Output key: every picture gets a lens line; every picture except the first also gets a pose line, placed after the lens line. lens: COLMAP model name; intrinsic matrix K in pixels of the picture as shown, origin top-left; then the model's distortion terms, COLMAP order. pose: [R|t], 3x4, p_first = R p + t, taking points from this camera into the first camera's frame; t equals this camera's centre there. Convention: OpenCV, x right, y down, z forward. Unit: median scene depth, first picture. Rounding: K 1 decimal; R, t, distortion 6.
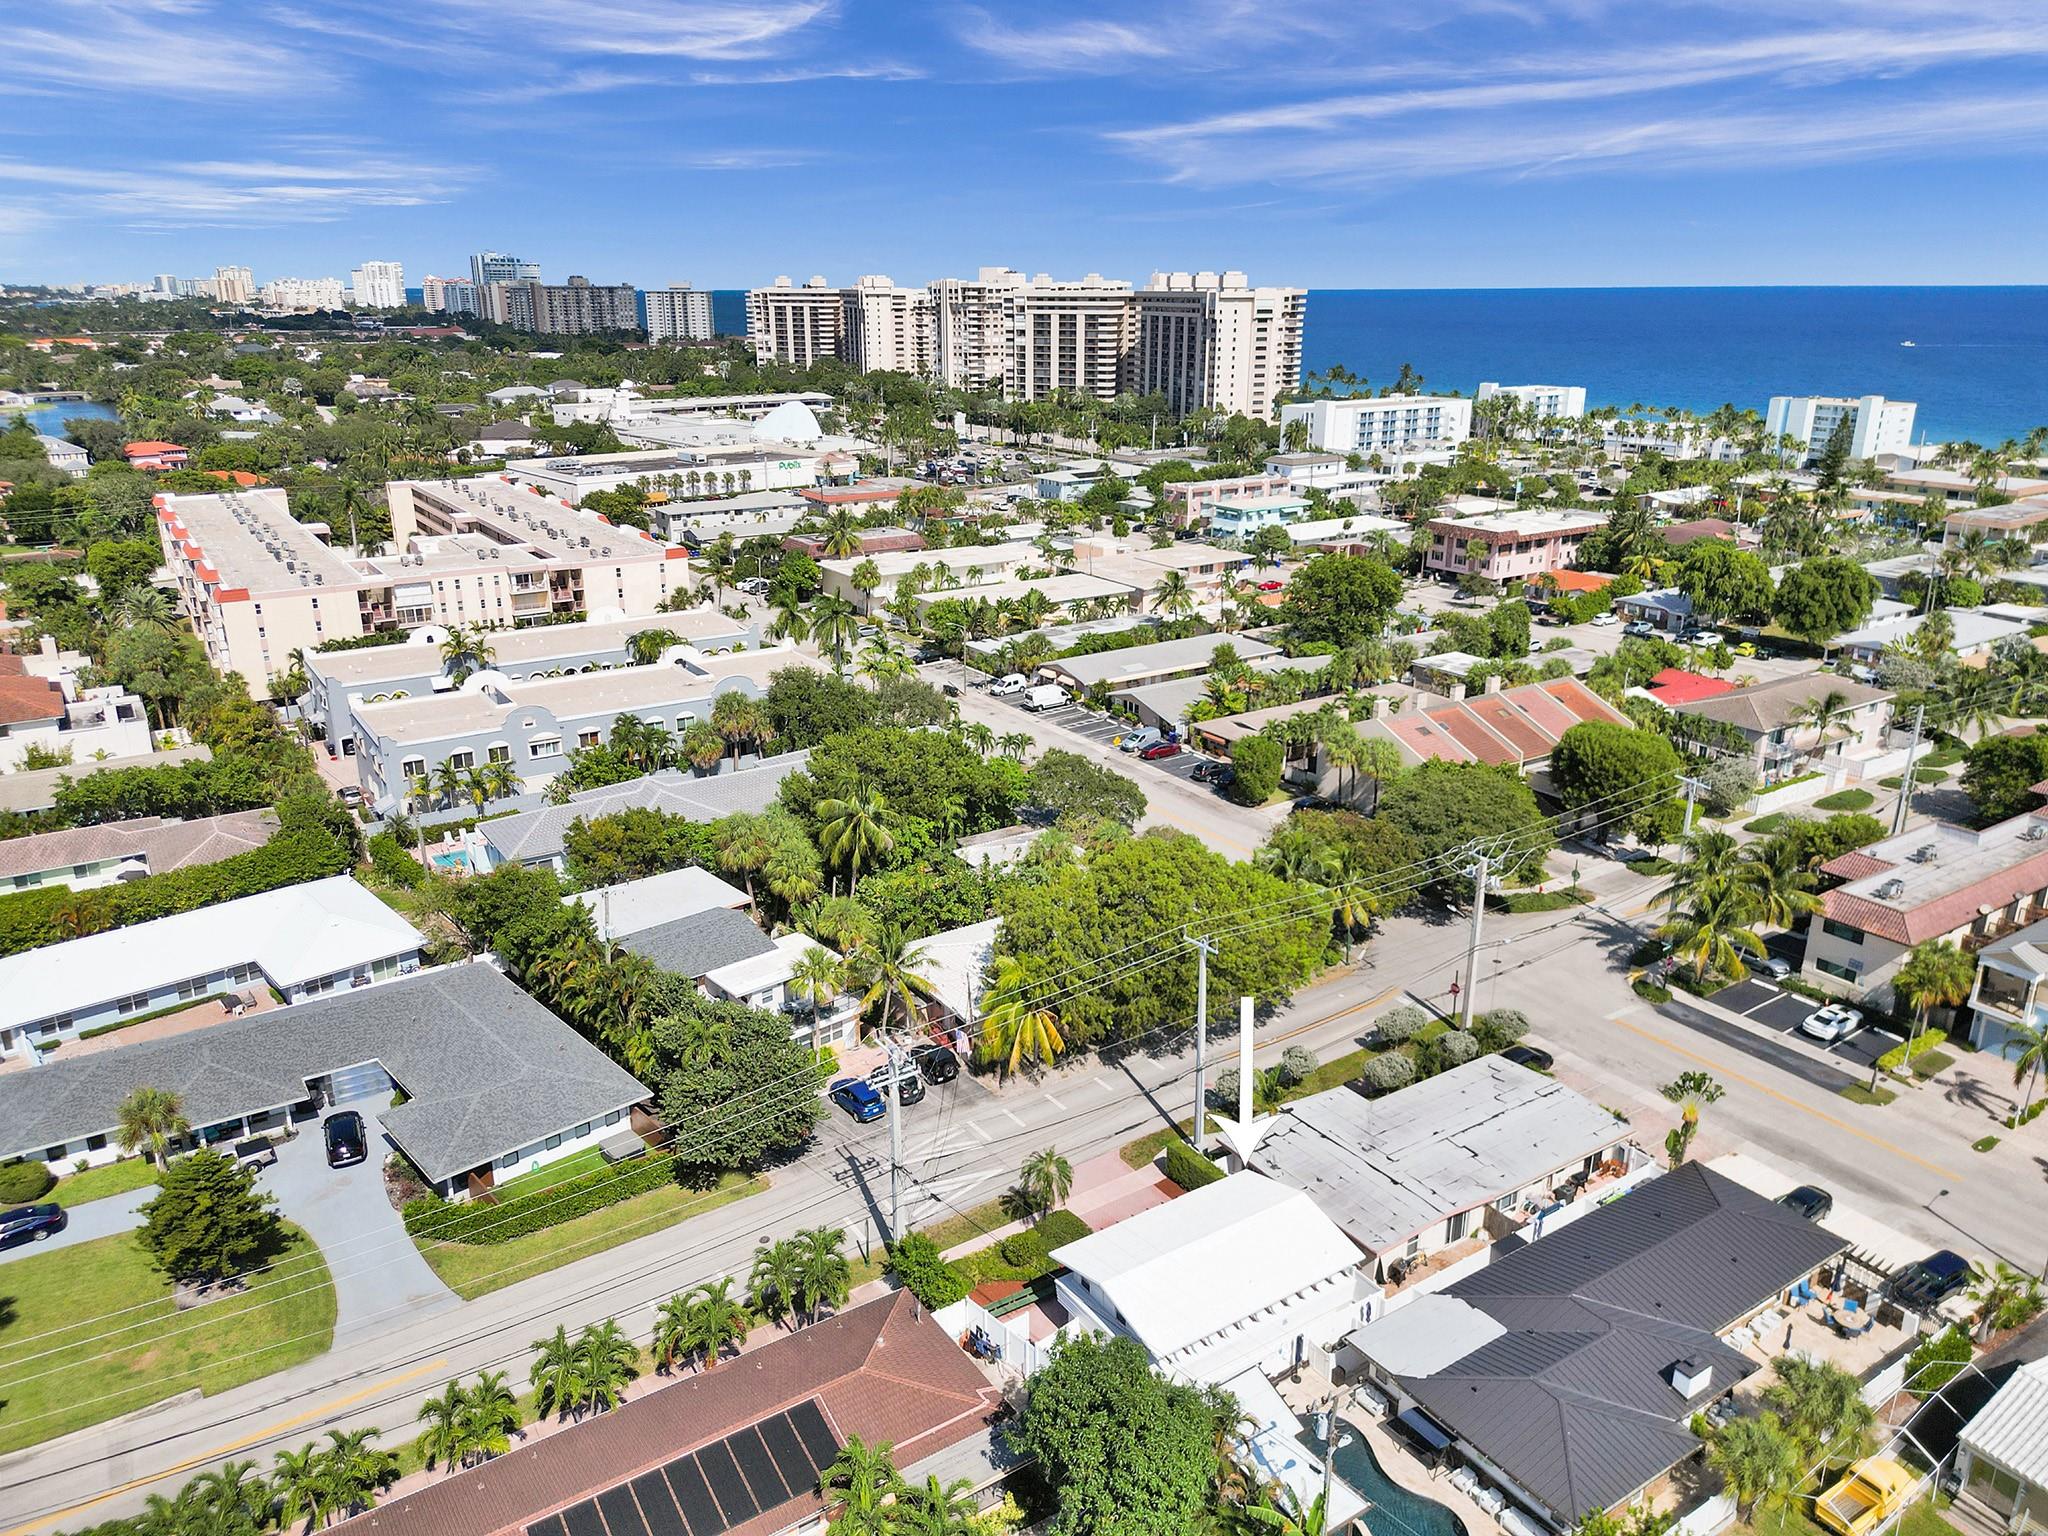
lens RADIAL K [[1422.4, 0, 1037.9], [0, 1422.4, 764.4], [0, 0, 1]] dist [0.055550, -0.059894]
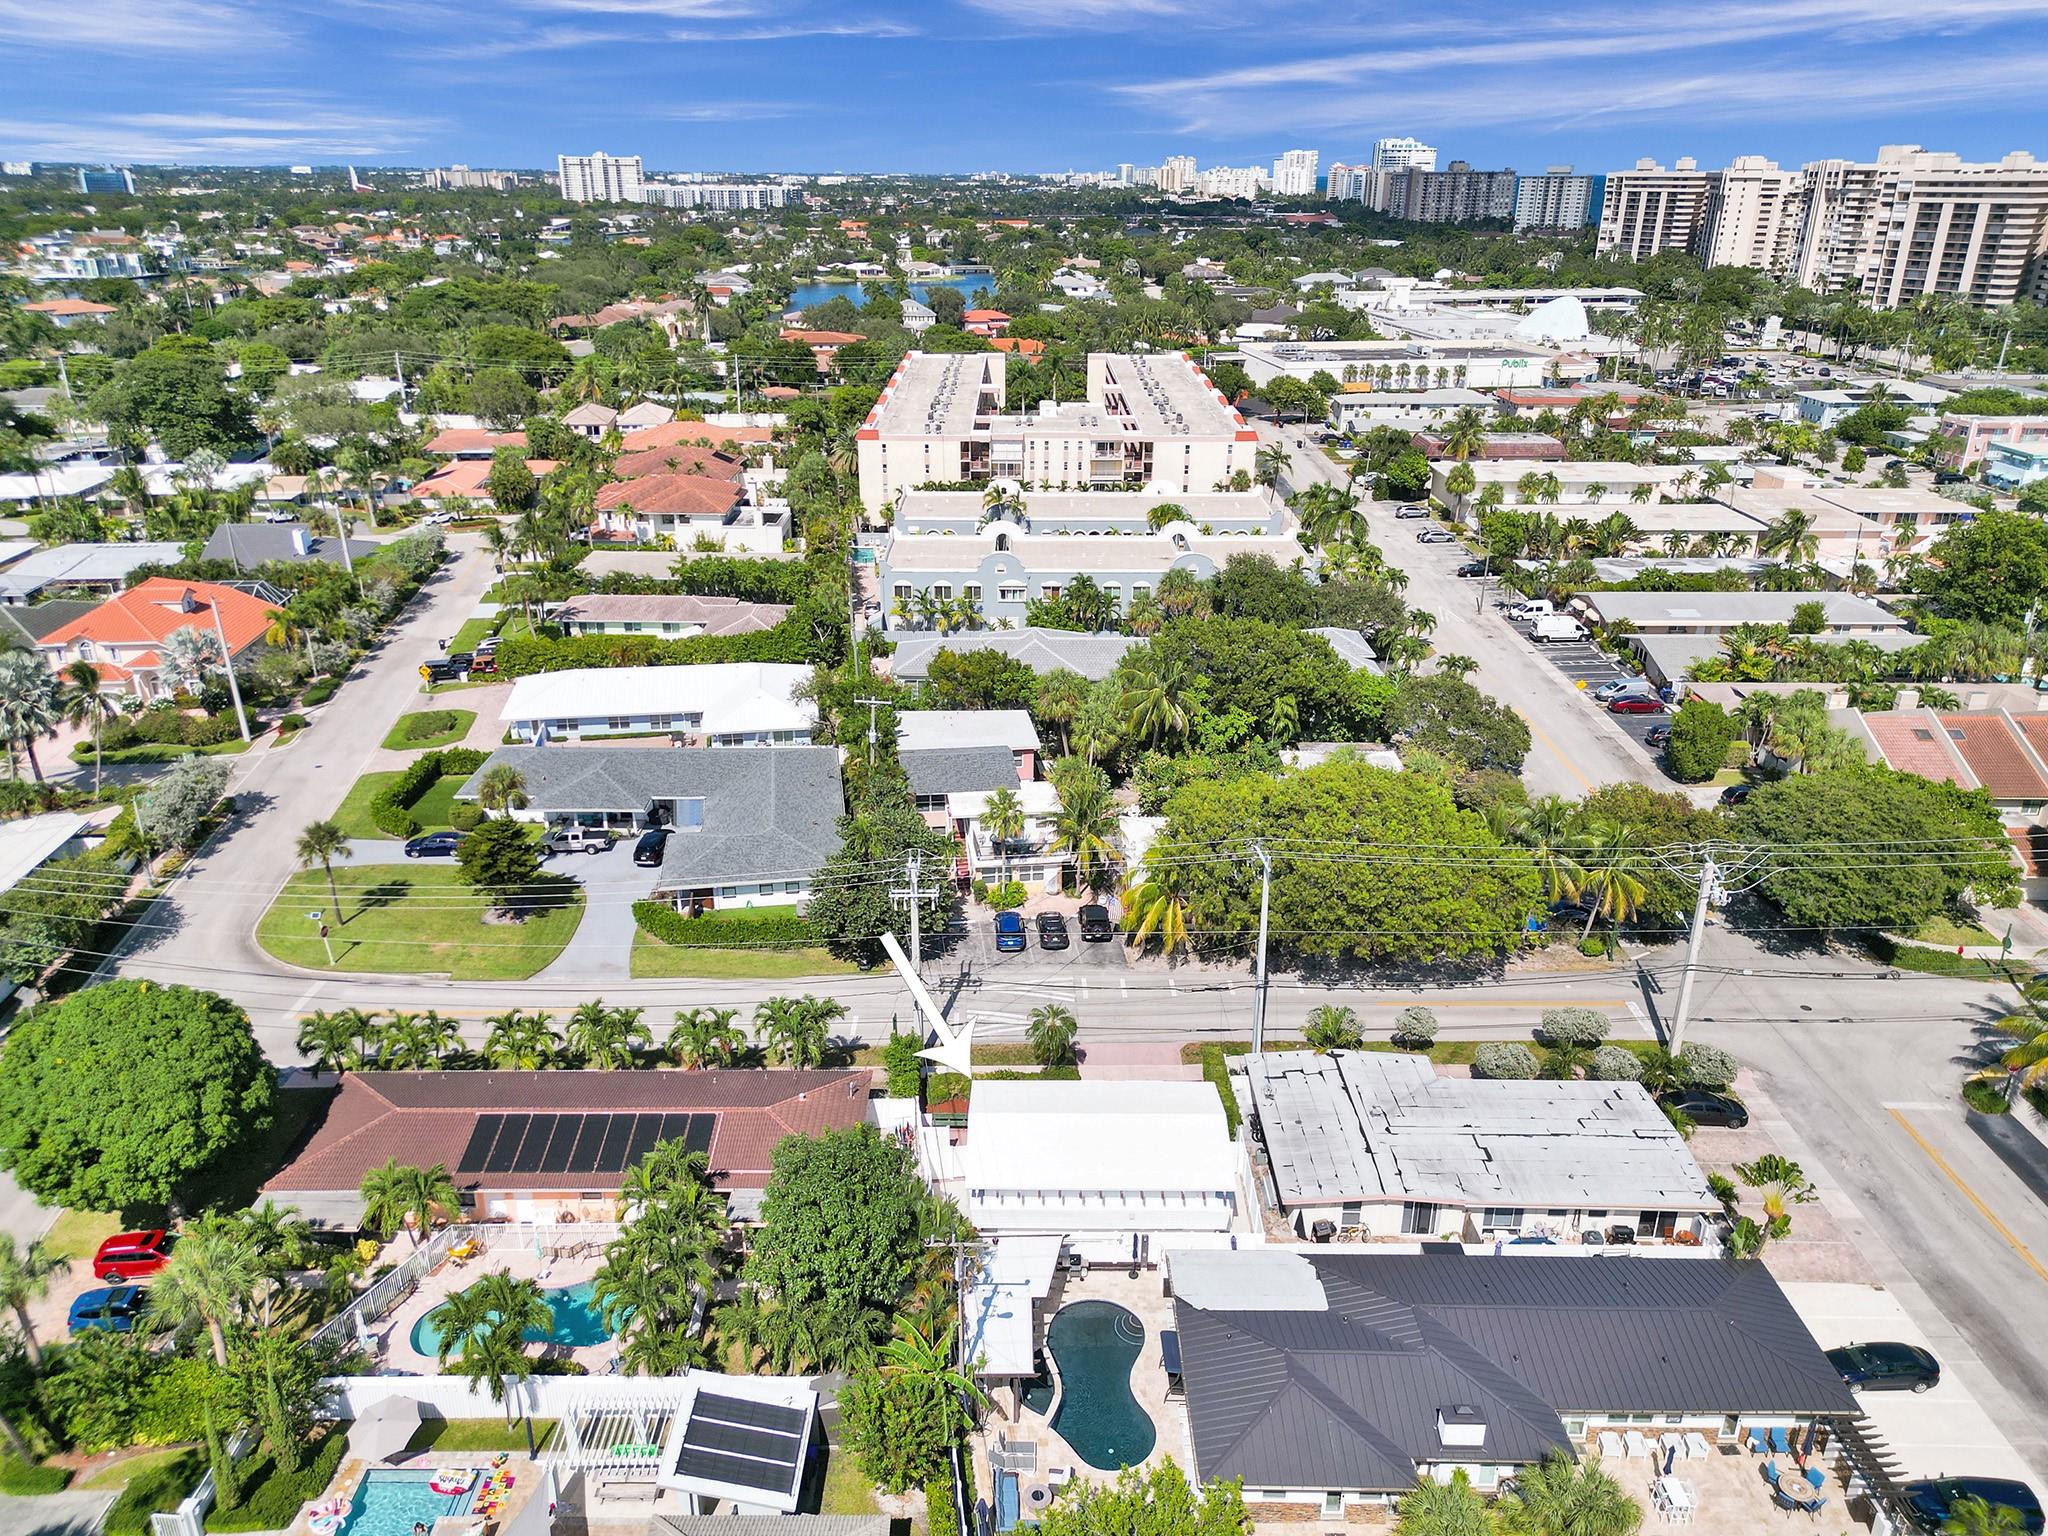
lens RADIAL K [[1422.4, 0, 1037.9], [0, 1422.4, 764.4], [0, 0, 1]] dist [0.055550, -0.059894]
pose [[0.832872, 0.211829, -0.511324, 0.209822], [-0.175977, 0.977270, 0.118218, -0.011994], [0.524744, -0.008479, 0.851218, 0.040148]]
